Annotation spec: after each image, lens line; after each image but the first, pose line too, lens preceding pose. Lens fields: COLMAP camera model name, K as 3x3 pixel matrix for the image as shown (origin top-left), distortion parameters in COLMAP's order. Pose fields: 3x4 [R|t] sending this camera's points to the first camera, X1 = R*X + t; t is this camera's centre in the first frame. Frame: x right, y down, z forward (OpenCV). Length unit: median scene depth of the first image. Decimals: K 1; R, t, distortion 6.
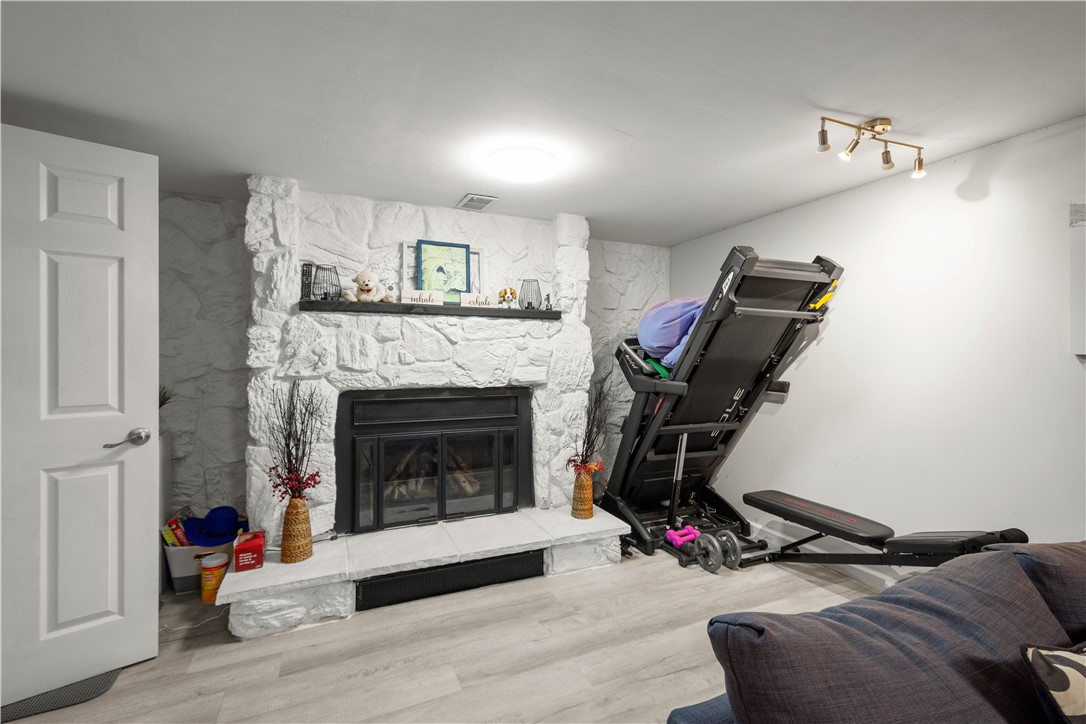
lens RADIAL K [[485.9, 0, 544.9], [0, 485.9, 340.5], [0, 0, 1]] dist [0.014069, -0.000312]
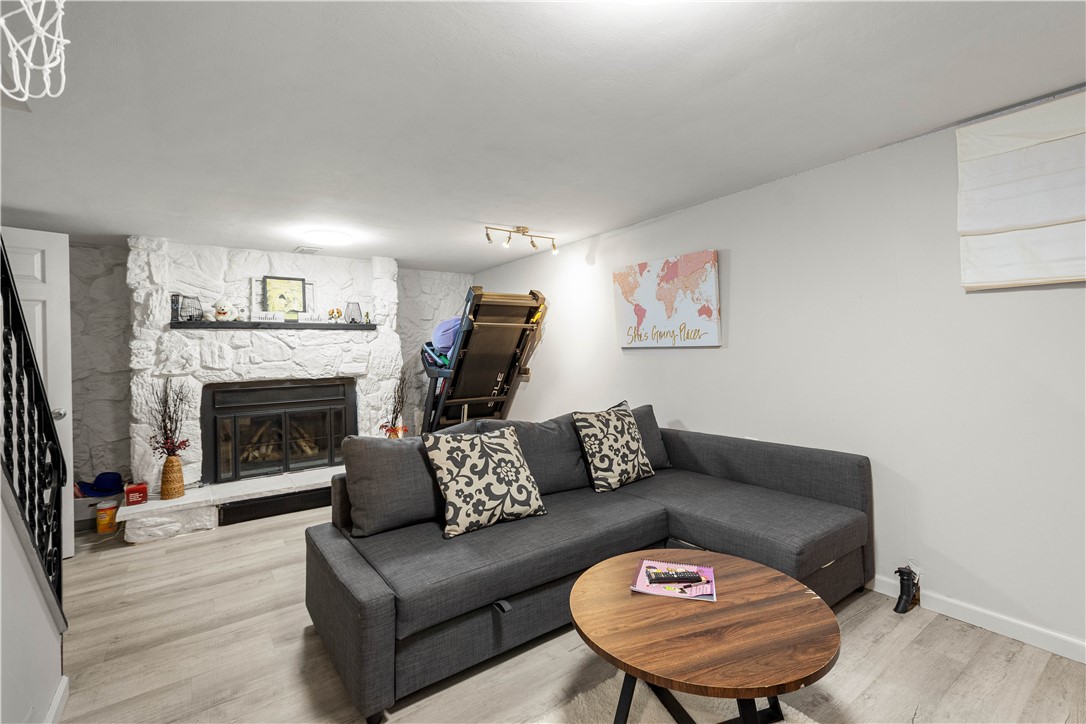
lens RADIAL K [[485.9, 0, 544.9], [0, 485.9, 340.5], [0, 0, 1]] dist [0.014069, -0.000312]
pose [[0.977765, -0.020083, 0.208738, 0.262360], [0.019438, 0.999798, 0.005141, -0.011471], [-0.208799, -0.000969, 0.977958, -0.615110]]
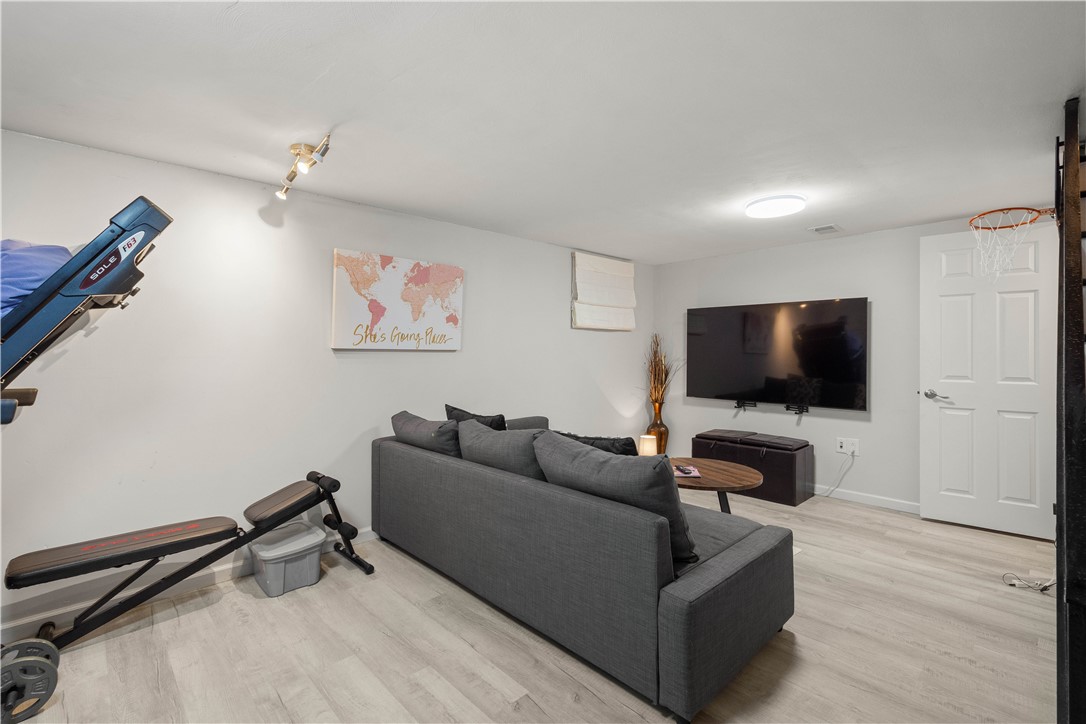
lens RADIAL K [[485.9, 0, 544.9], [0, 485.9, 340.5], [0, 0, 1]] dist [0.014069, -0.000312]
pose [[-0.336926, 0.015245, 0.941408, -0.432074], [-0.029438, 0.999209, -0.026717, 0.016858], [-0.941071, -0.036715, -0.336211, 0.622757]]
